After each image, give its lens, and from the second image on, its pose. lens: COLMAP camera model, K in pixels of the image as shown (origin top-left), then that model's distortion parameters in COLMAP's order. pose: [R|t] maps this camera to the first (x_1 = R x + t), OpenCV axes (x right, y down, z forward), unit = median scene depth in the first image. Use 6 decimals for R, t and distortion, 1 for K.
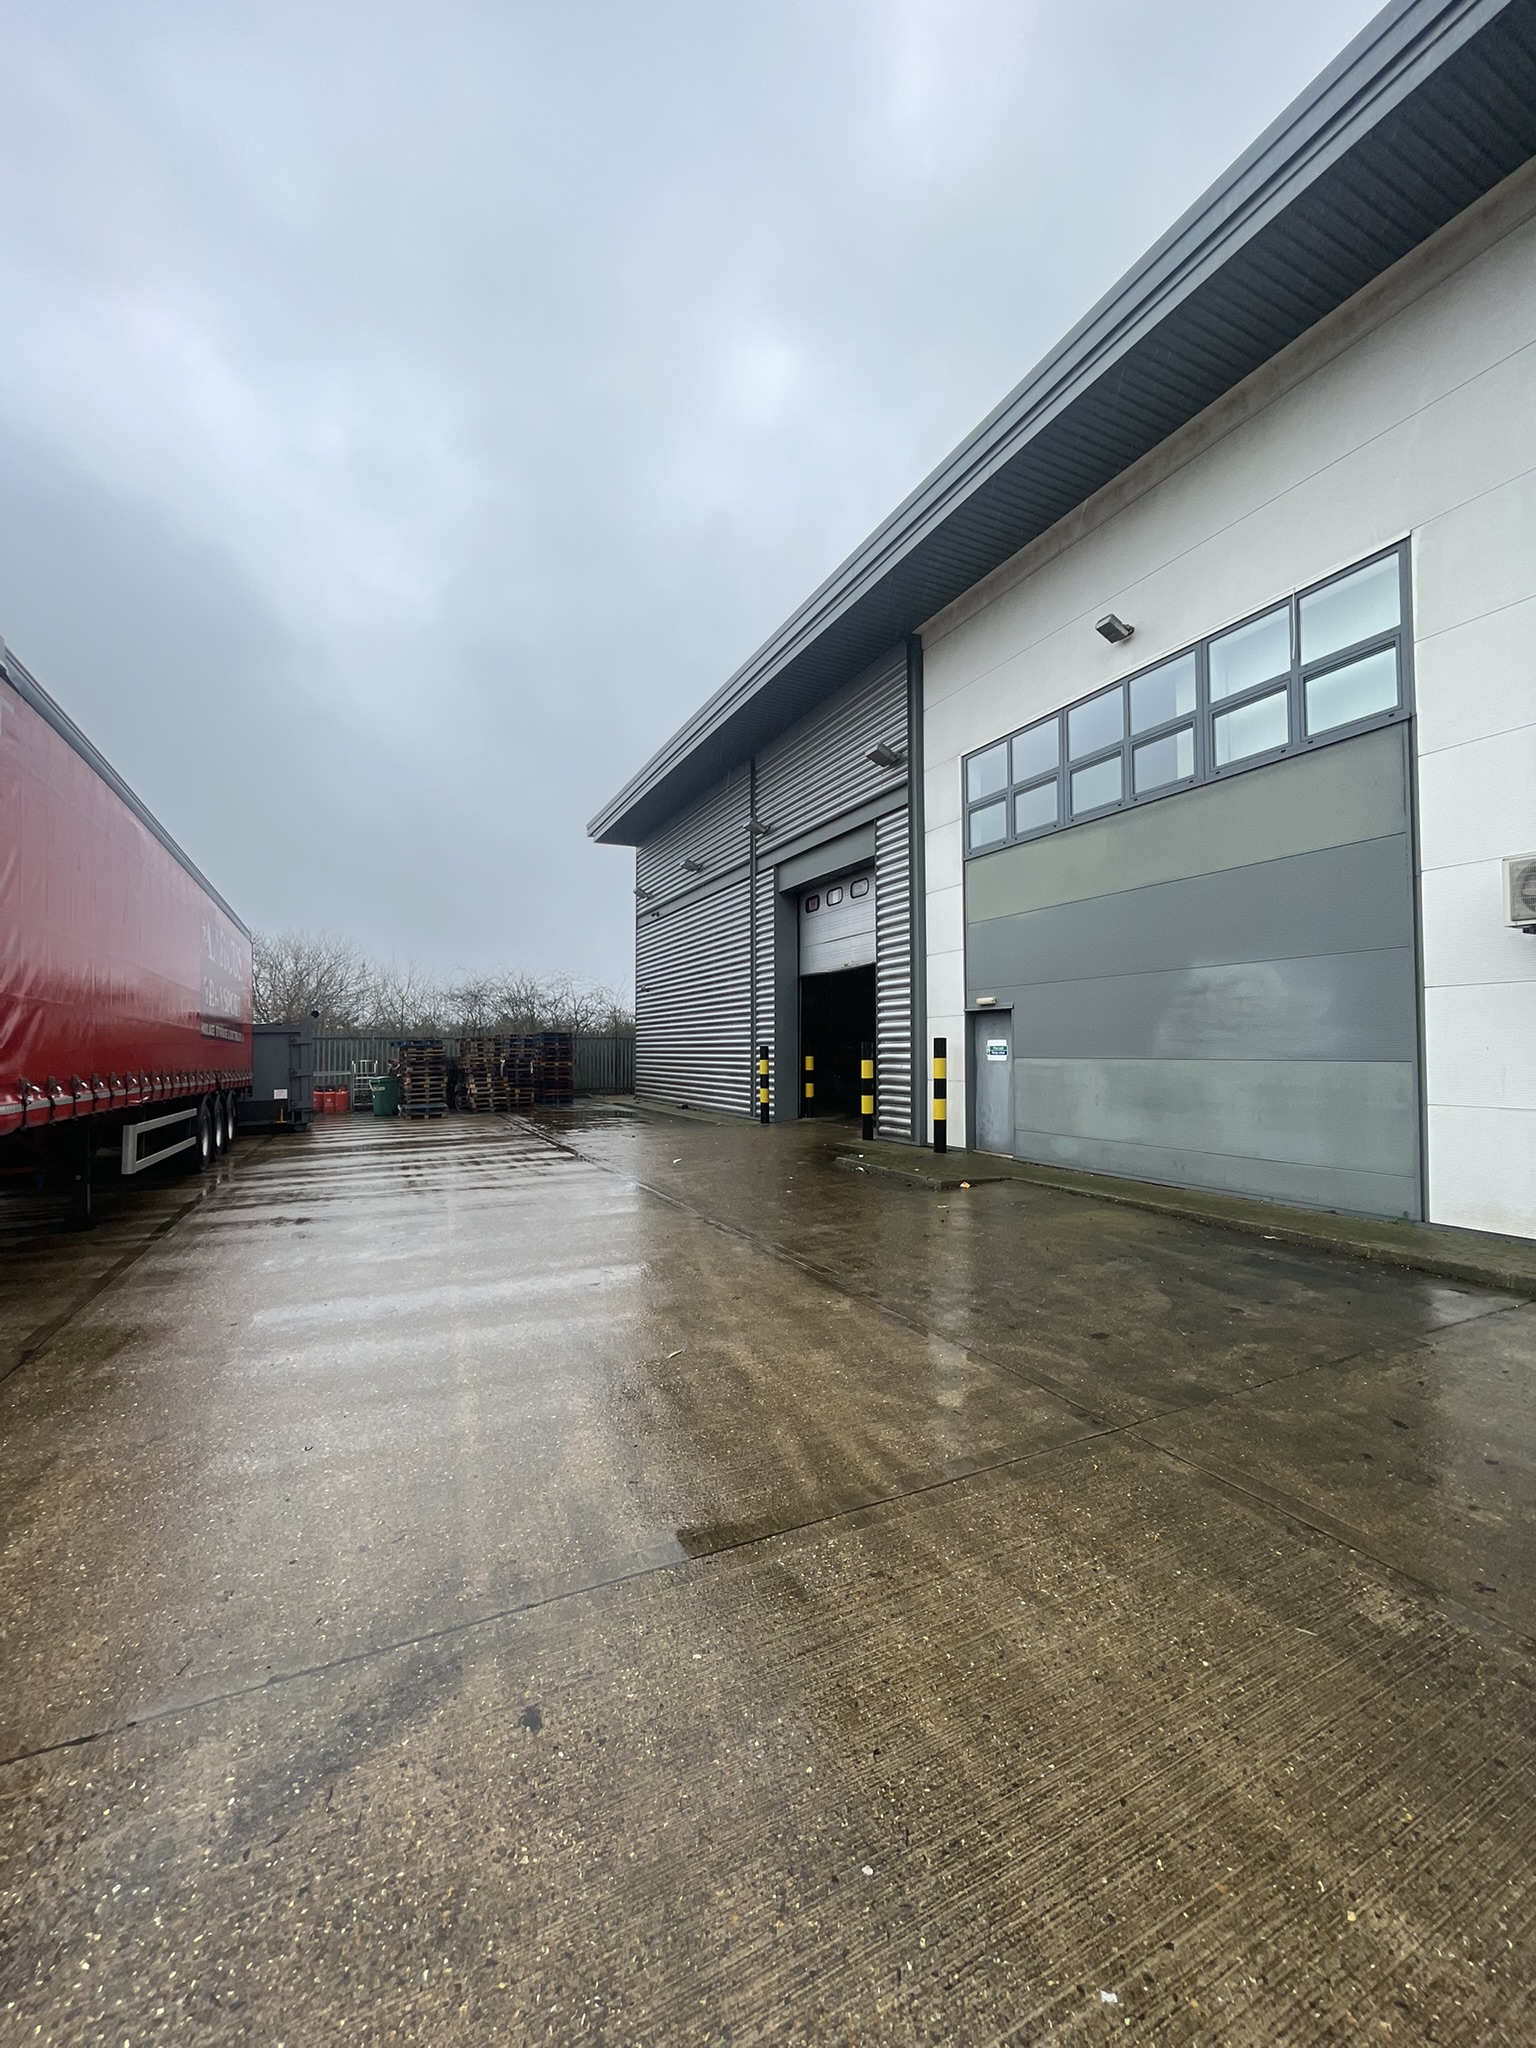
lens RADIAL K [[826.4, 0, 790.1], [0, 826.4, 1039.8], [0, 0, 1]] dist [-0.006052, 0.000489]
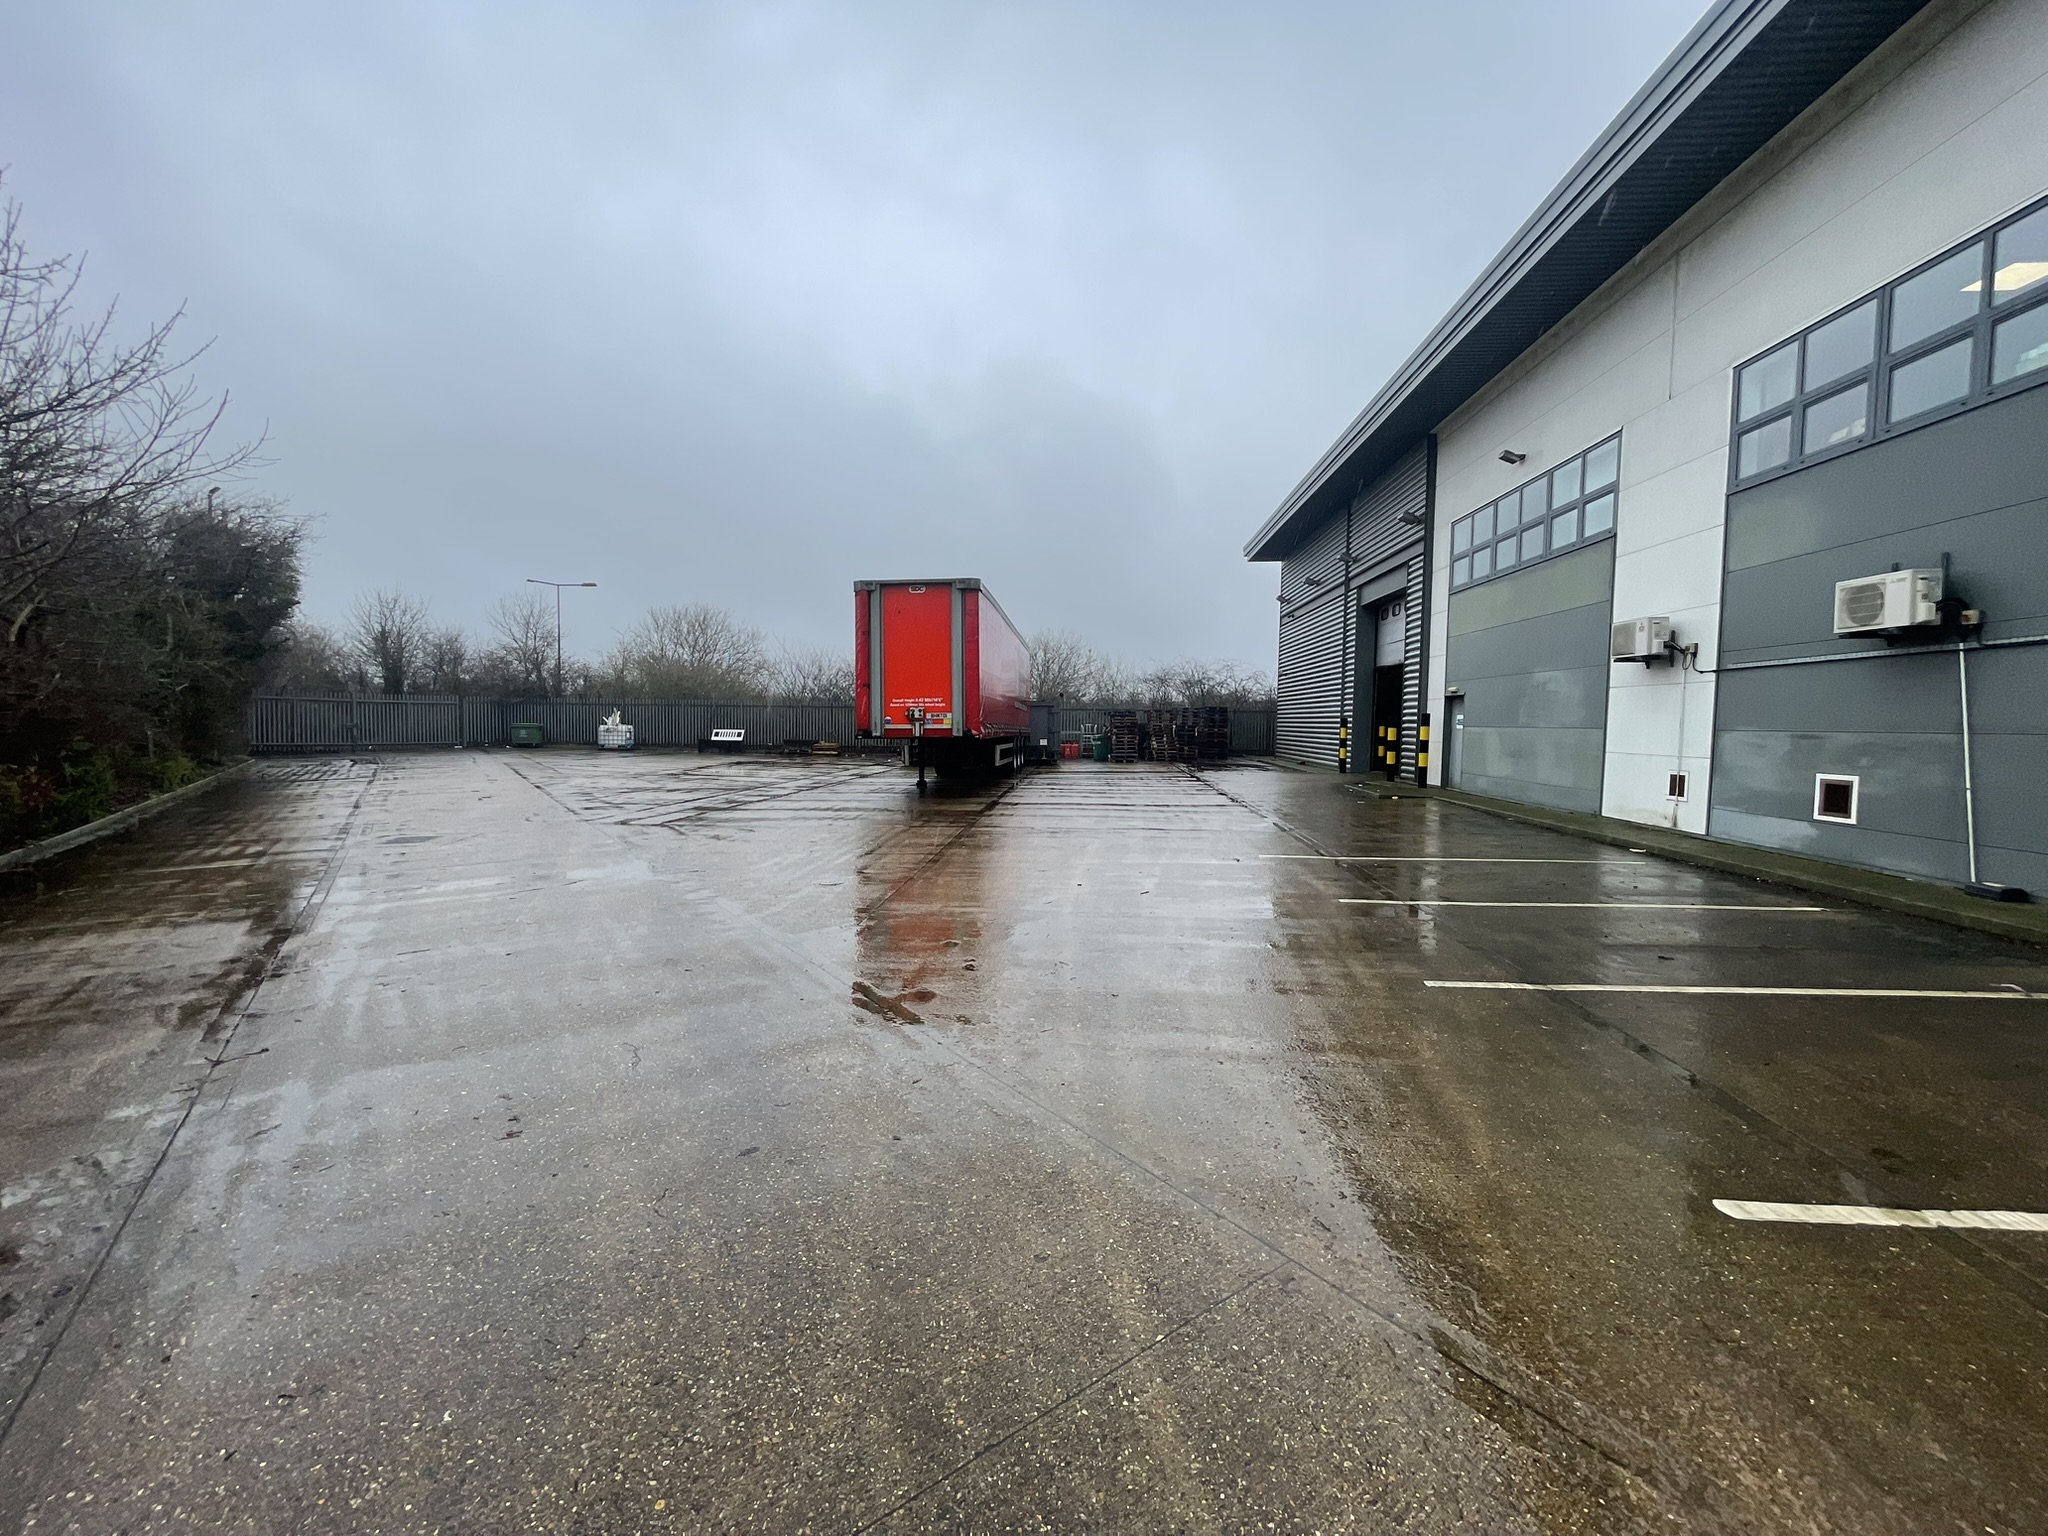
lens RADIAL K [[826.4, 0, 1023.6], [0, 826.4, 775.0], [0, 0, 1]] dist [-0.006052, 0.000489]
pose [[0.848600, 0.037738, -0.527687, 0.250961], [0.004101, 0.996953, 0.077893, -0.007664], [0.529019, -0.068264, 0.845860, -0.486435]]
